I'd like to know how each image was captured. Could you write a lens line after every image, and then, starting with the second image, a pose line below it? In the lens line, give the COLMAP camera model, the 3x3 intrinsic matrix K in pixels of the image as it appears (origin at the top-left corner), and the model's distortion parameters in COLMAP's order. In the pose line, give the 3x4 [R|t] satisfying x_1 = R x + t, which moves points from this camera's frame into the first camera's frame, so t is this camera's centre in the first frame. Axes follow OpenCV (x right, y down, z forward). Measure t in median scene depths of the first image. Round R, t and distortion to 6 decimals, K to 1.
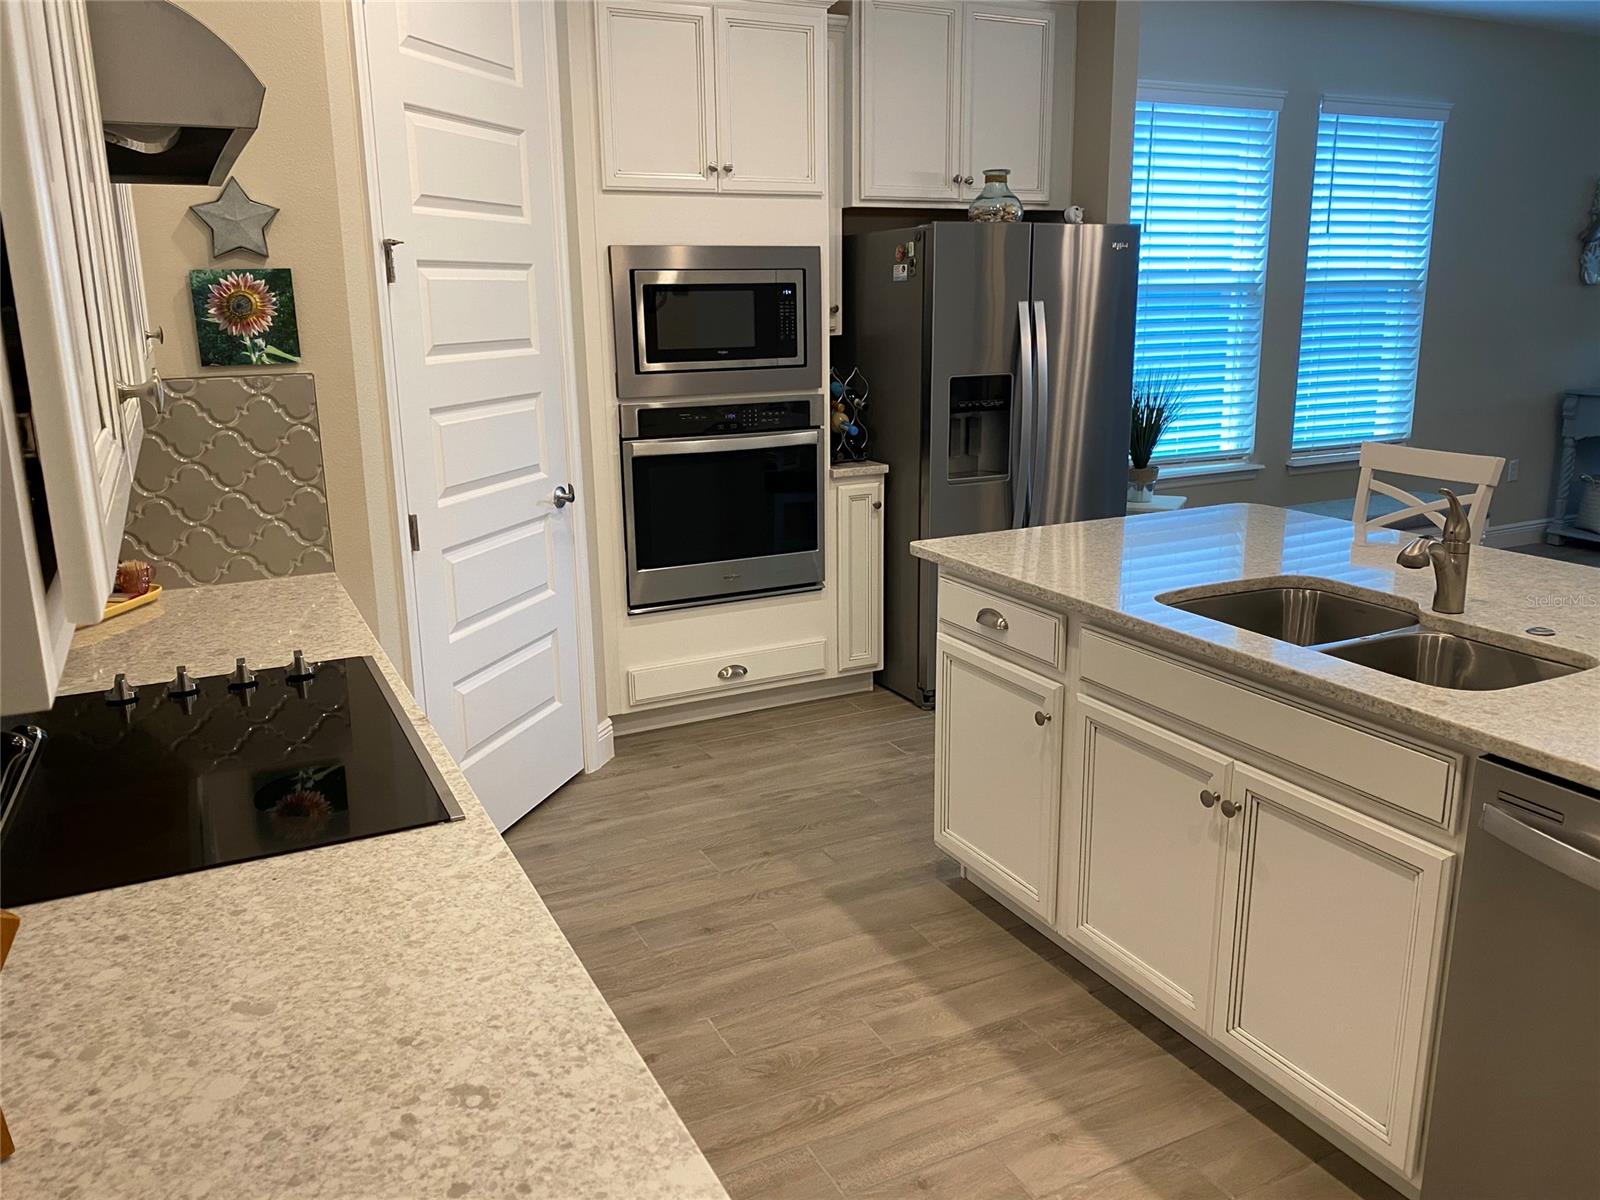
lens RADIAL K [[1214.4, 0, 800.0], [0, 1214.4, 600.0], [0, 0, 1]] dist [0.113927, -0.231958]
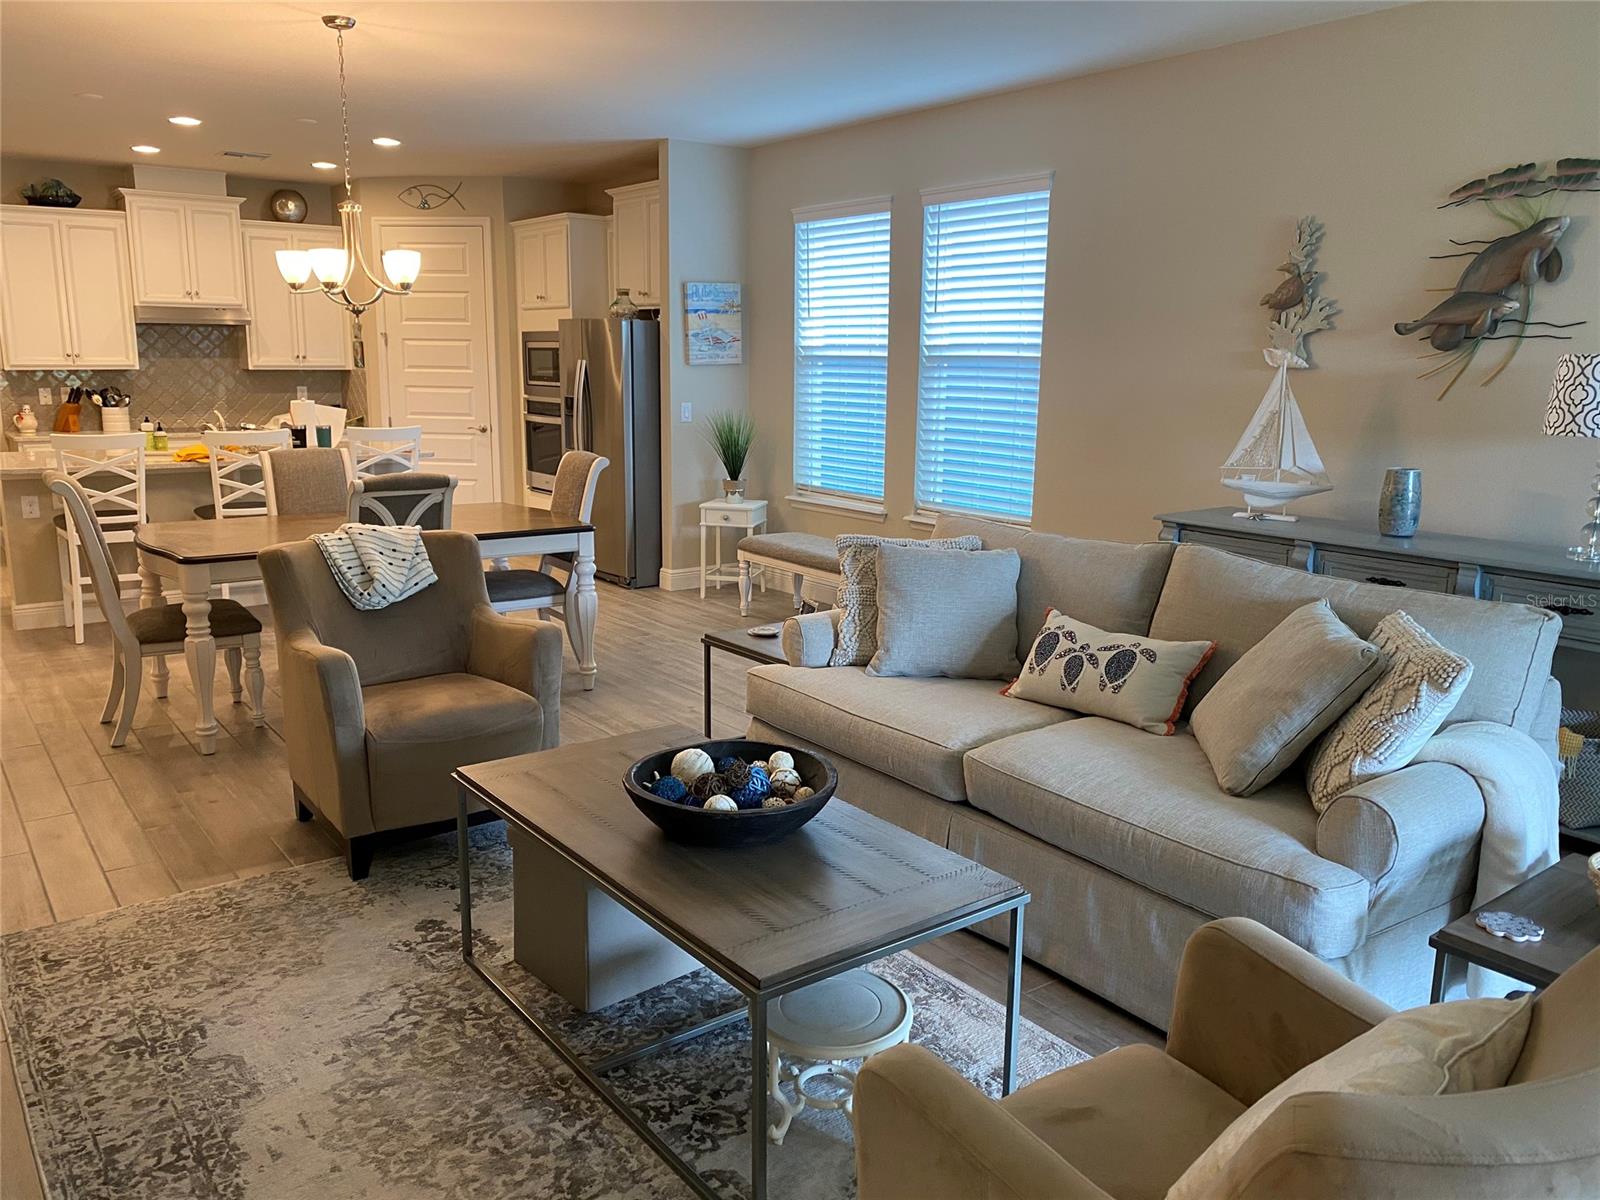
lens RADIAL K [[1217.2, 0, 800.0], [0, 1217.2, 600.0], [0, 0, 1]] dist [-0.004407, -0.010834]
pose [[0.181563, 0.209840, -0.960730, 2.267810], [-0.256071, 0.953352, 0.159835, -0.295817], [0.949454, 0.216995, 0.226828, 1.050164]]
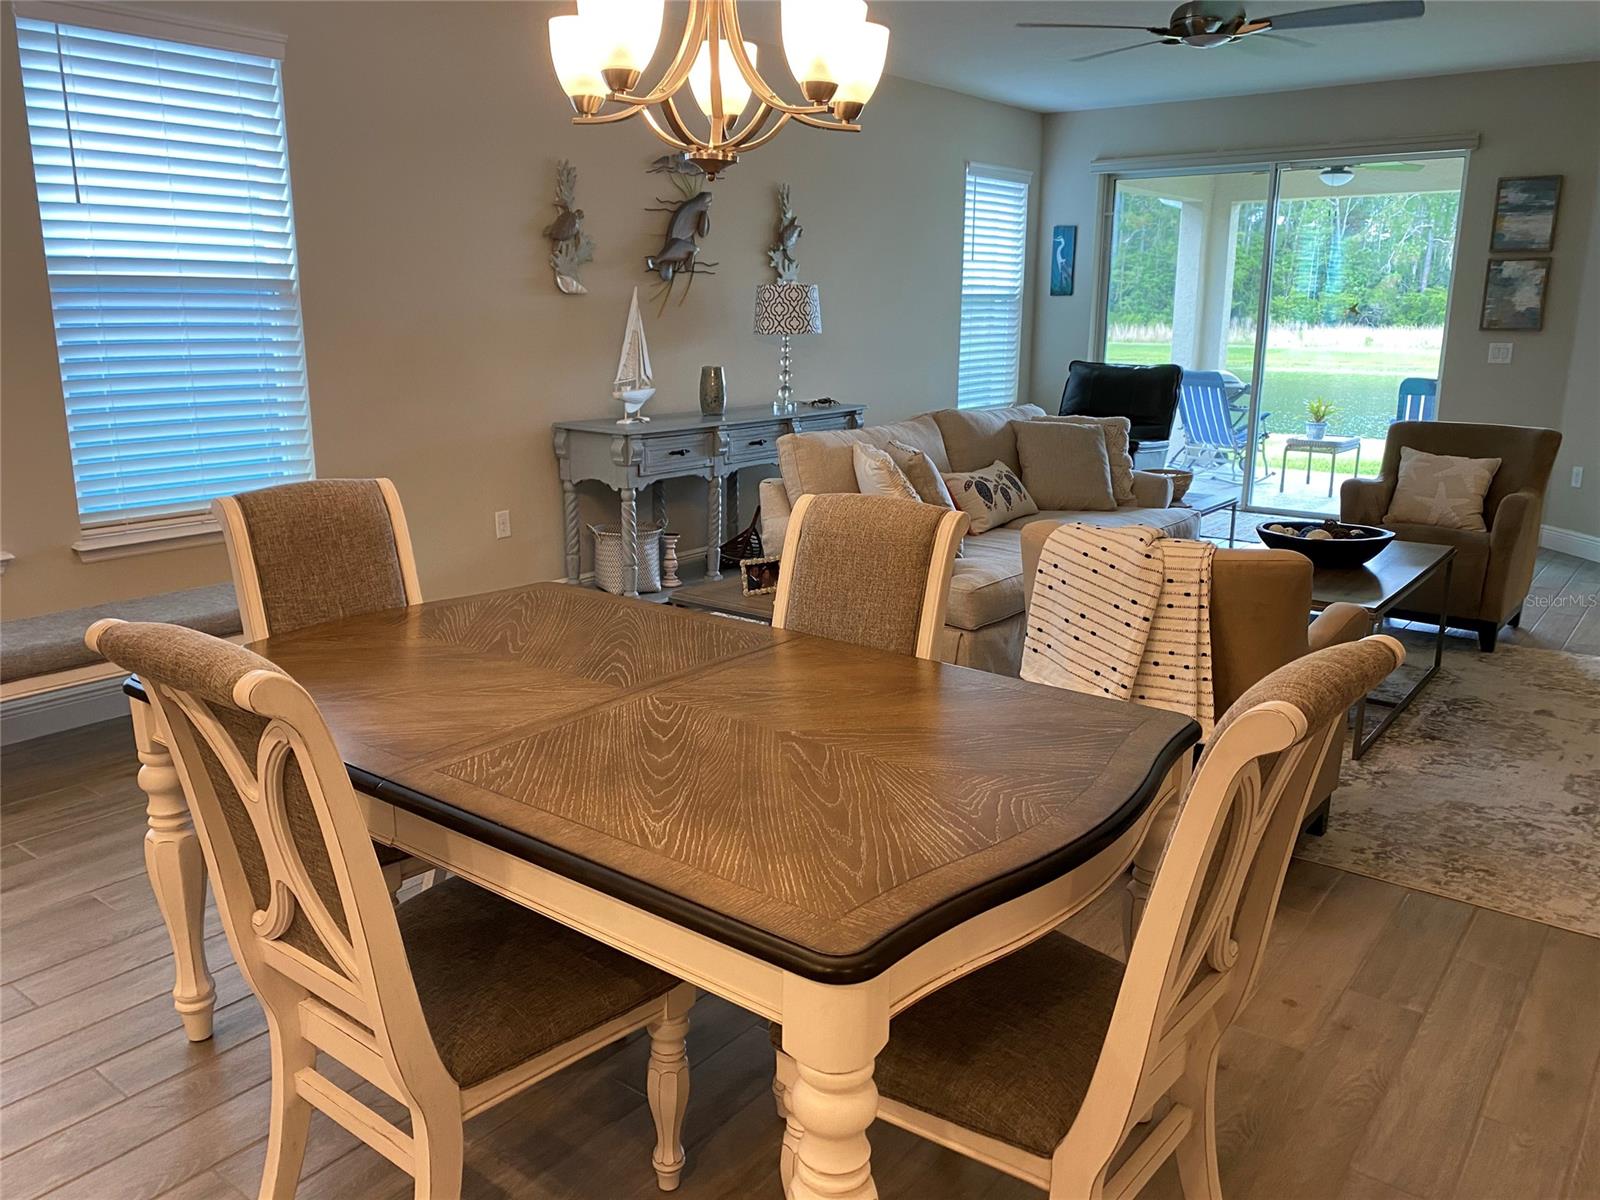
lens RADIAL K [[1217.2, 0, 800.0], [0, 1217.2, 600.0], [0, 0, 1]] dist [-0.004407, -0.010834]
pose [[0.903825, -0.081919, 0.419988, 0.739072], [0.090232, 0.995921, 0.000074, -0.071922], [-0.418281, 0.037829, 0.907530, 0.370336]]
